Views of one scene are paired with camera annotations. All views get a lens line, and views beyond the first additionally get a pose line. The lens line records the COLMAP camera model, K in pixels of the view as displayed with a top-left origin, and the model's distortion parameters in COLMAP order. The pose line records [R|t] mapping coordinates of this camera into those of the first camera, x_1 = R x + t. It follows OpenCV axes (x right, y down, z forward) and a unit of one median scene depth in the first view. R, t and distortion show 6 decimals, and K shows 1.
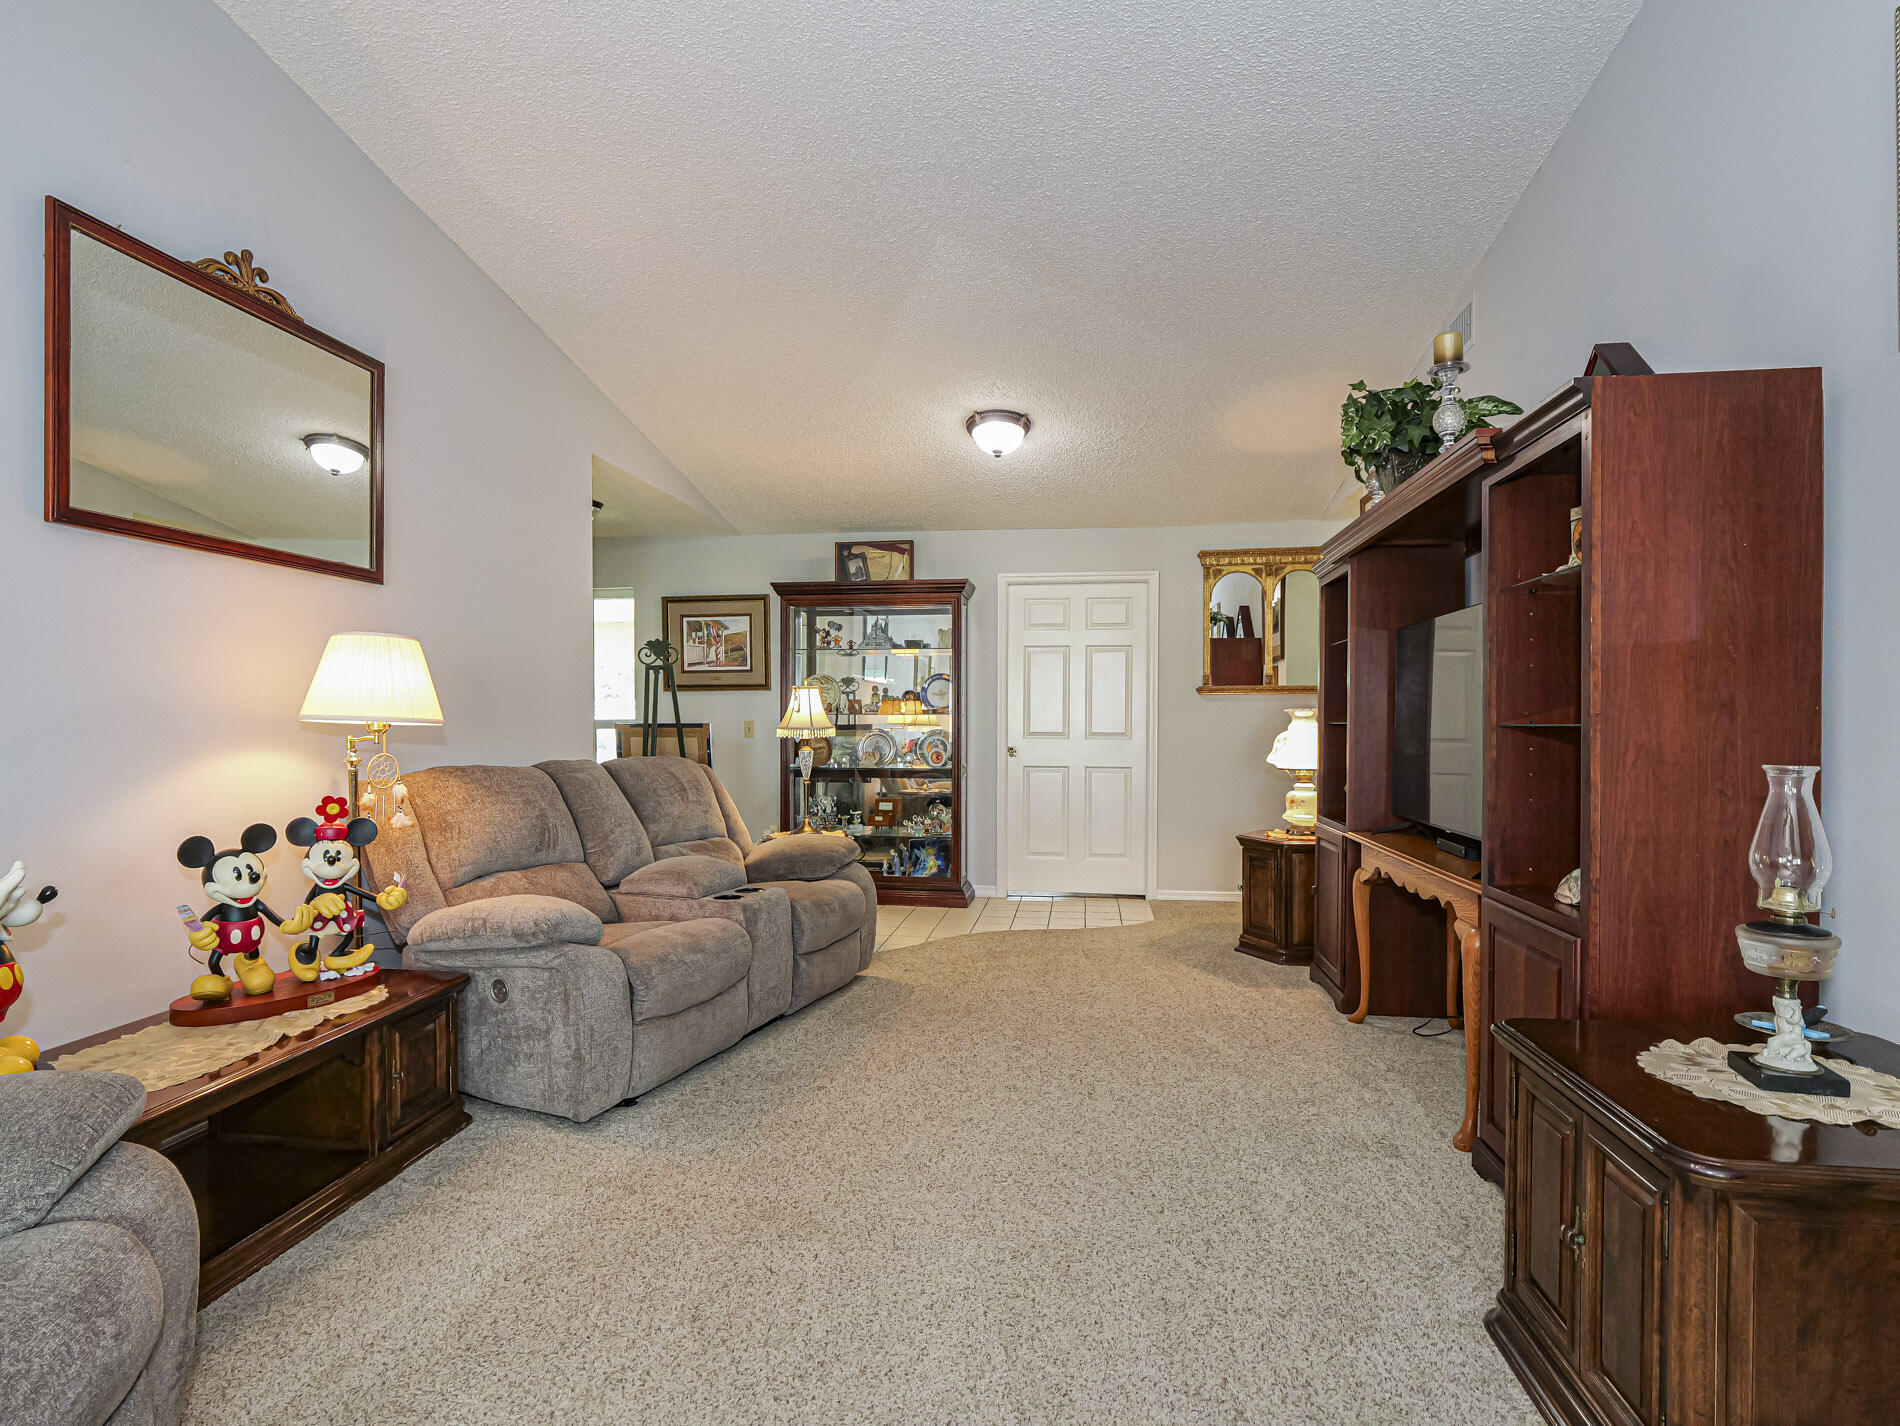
lens RADIAL K [[1027.3, 0, 945.1], [0, 1027.3, 711.4], [0, 0, 1]] dist [-0.000020, 0.000989]
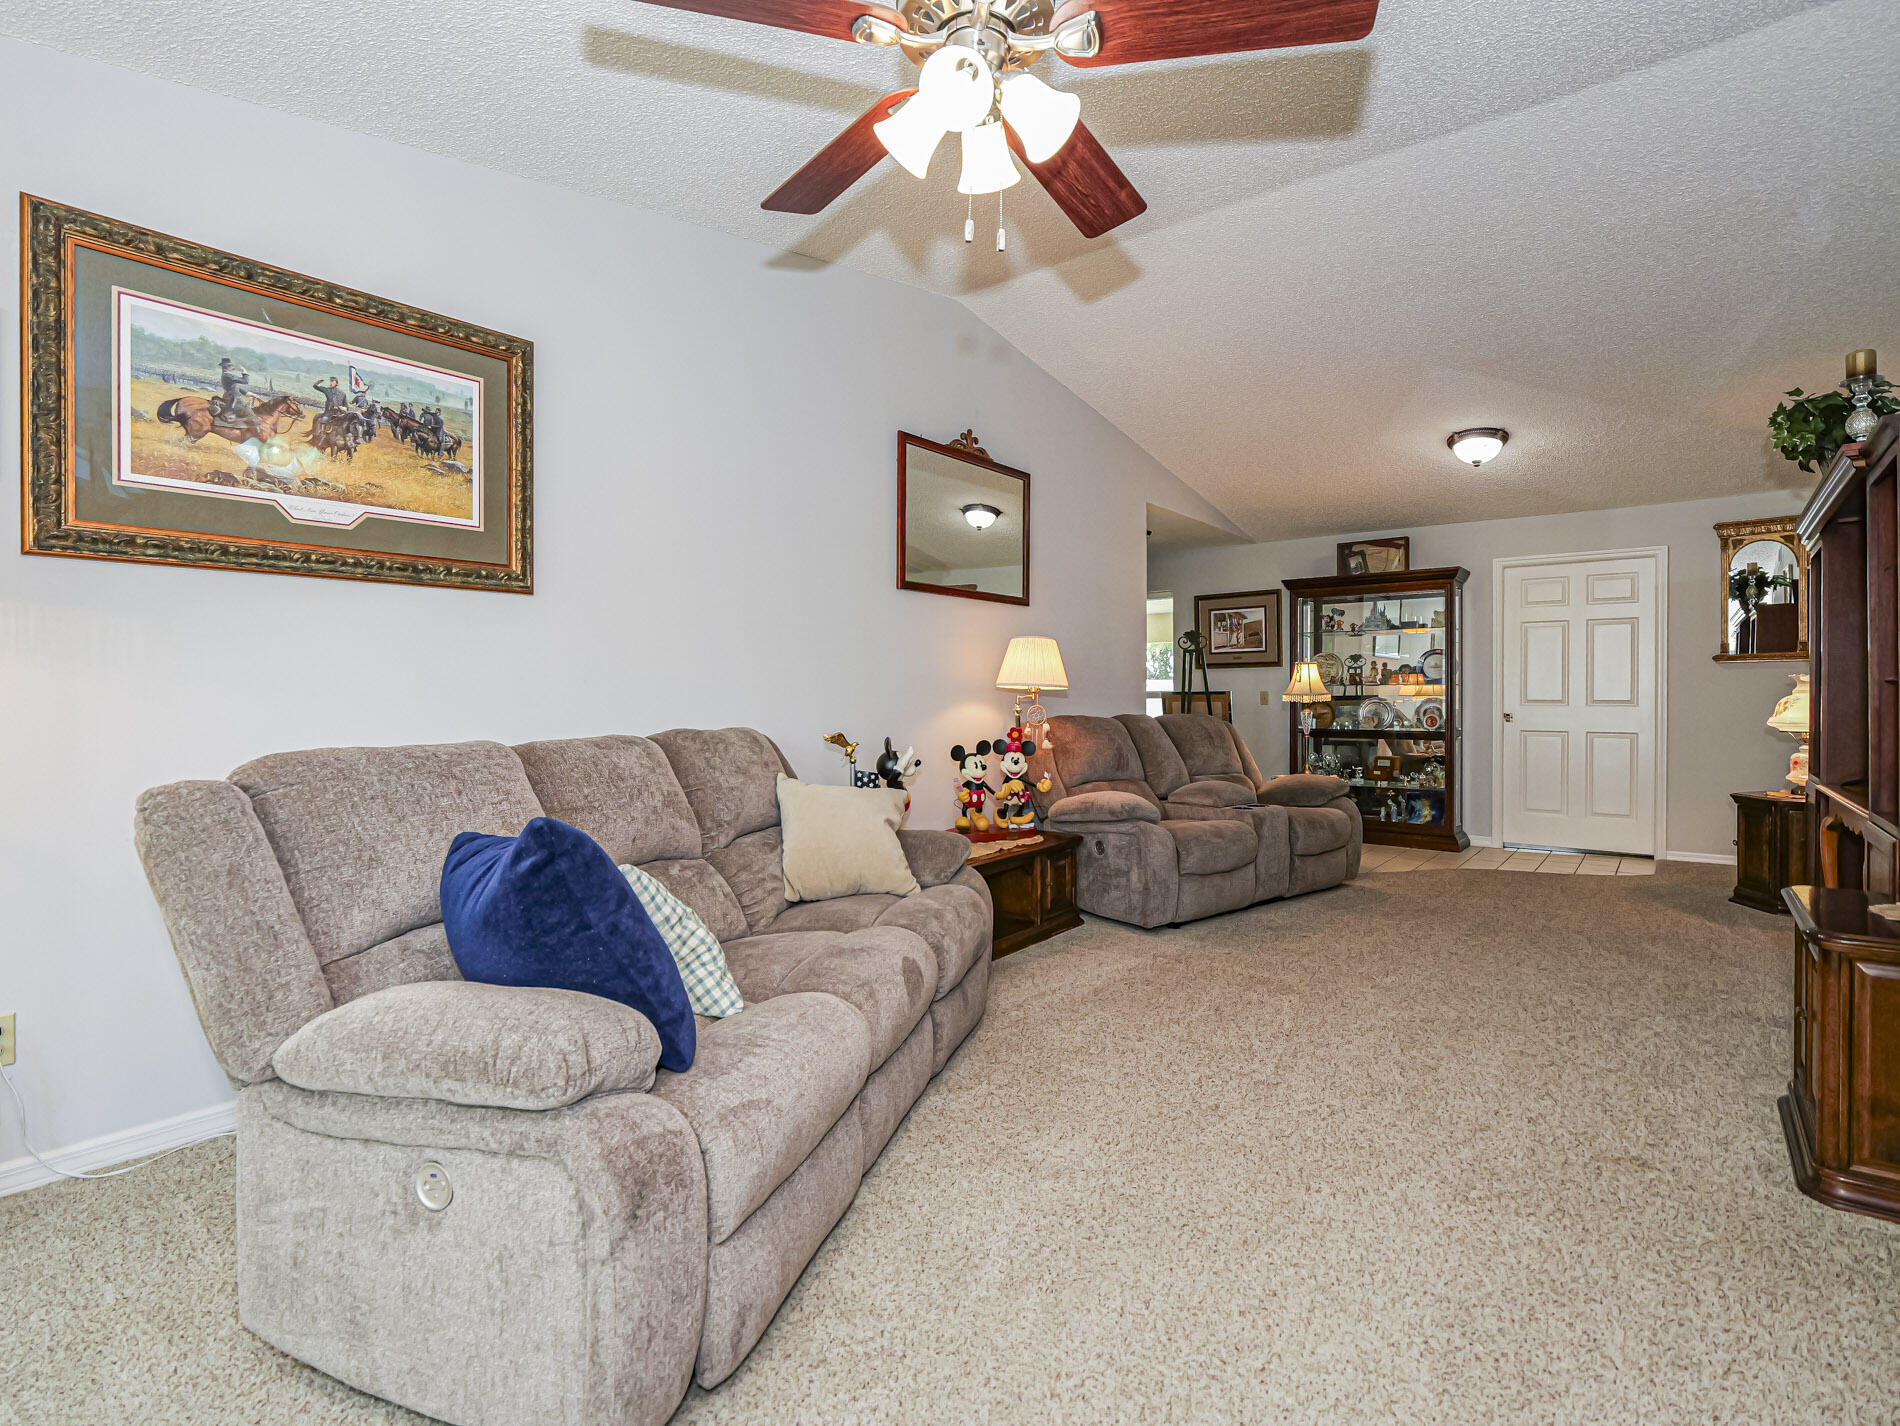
lens RADIAL K [[912.5, 0, 936.6], [0, 912.5, 707.4], [0, 0, 1]] dist [-0.014512, -0.001024]
pose [[0.856414, 0.004271, -0.516272, 0.069400], [0.006160, 0.999810, 0.018489, 0.009987], [0.516253, -0.019014, 0.856225, -0.268926]]
